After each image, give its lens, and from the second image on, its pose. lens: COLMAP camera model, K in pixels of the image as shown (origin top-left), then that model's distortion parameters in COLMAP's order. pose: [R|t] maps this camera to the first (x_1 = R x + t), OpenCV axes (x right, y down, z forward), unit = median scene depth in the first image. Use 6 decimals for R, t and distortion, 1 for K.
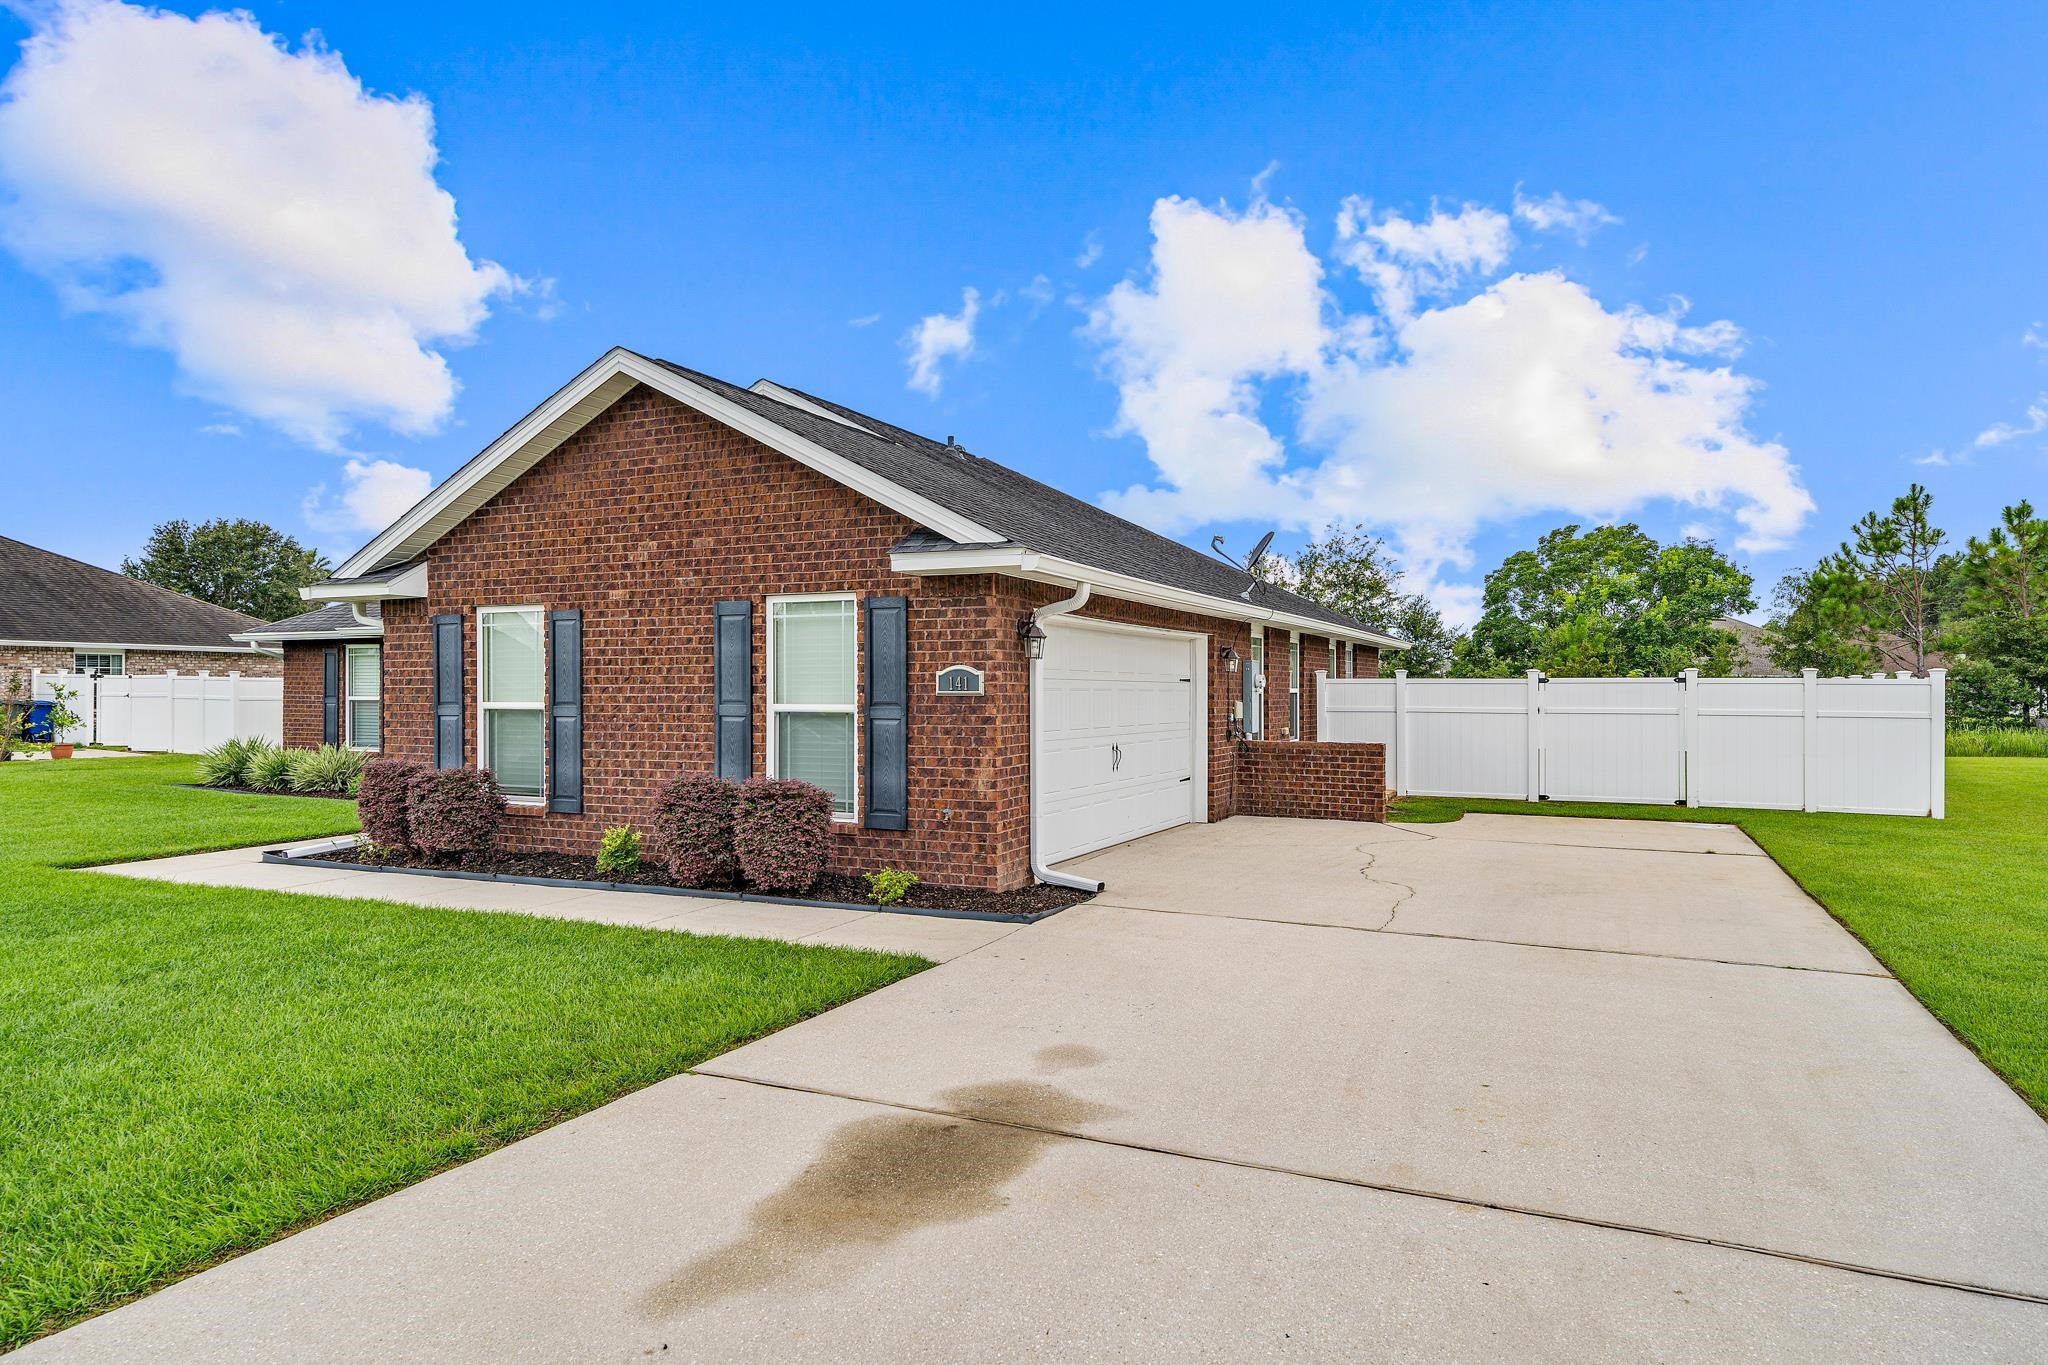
lens RADIAL K [[1257.1, 0, 1019.5], [0, 1257.1, 683.0], [0, 0, 1]] dist [0.002597, -0.000031]
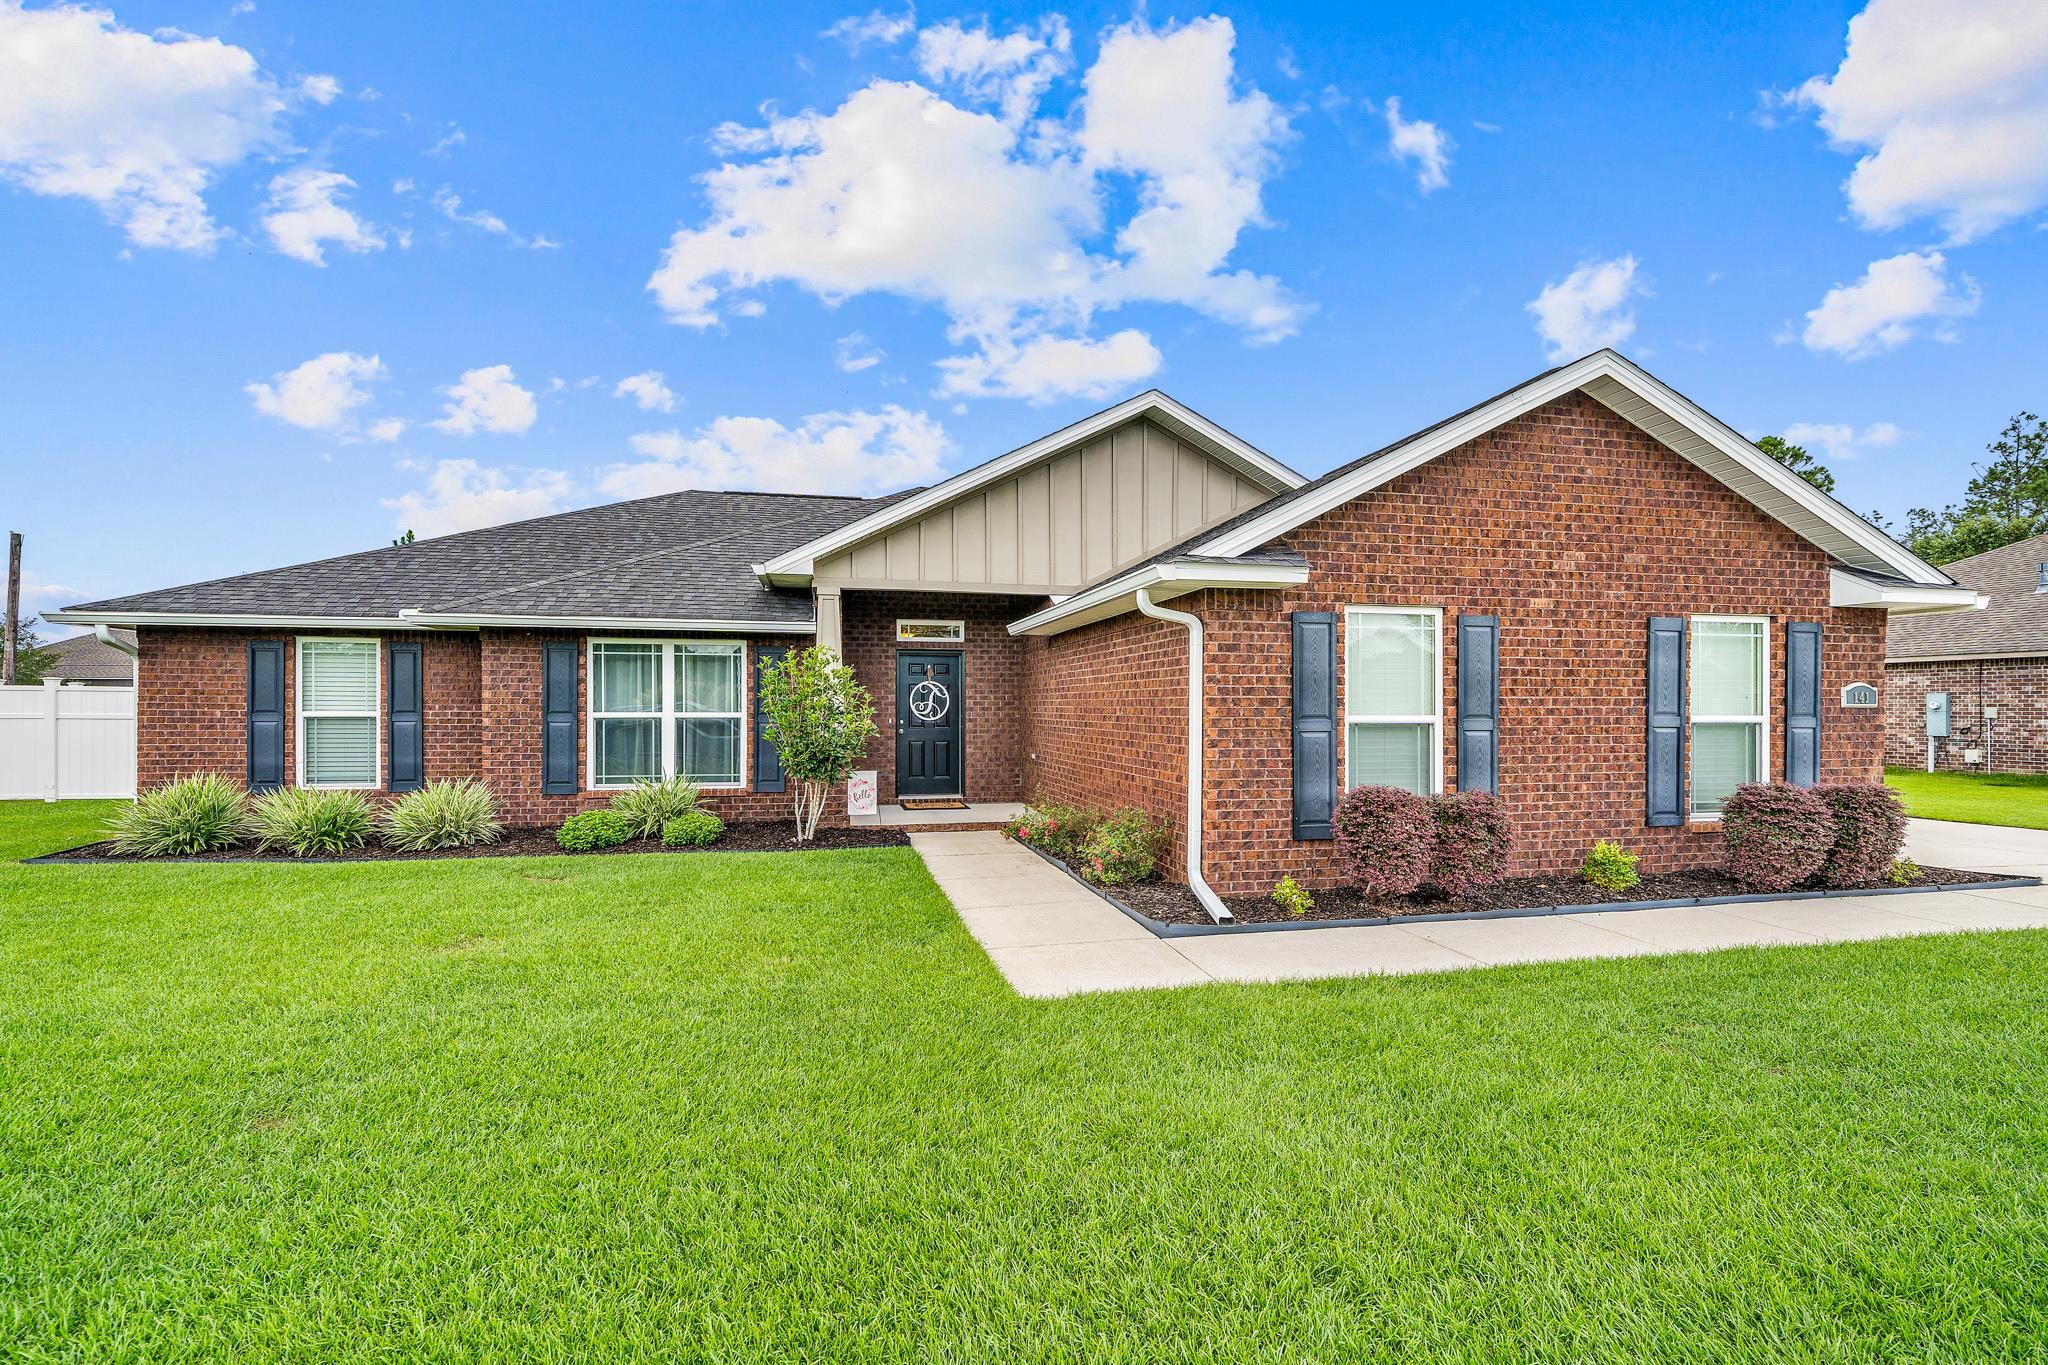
lens RADIAL K [[970.9, 0, 1027.6], [0, 970.9, 703.0], [0, 0, 1]] dist [0.003961, -0.001069]
pose [[0.783430, 0.002812, 0.621474, -1.101067], [-0.004469, 0.999989, 0.001110, 0.007296], [-0.621464, -0.003647, 0.783434, 0.667411]]
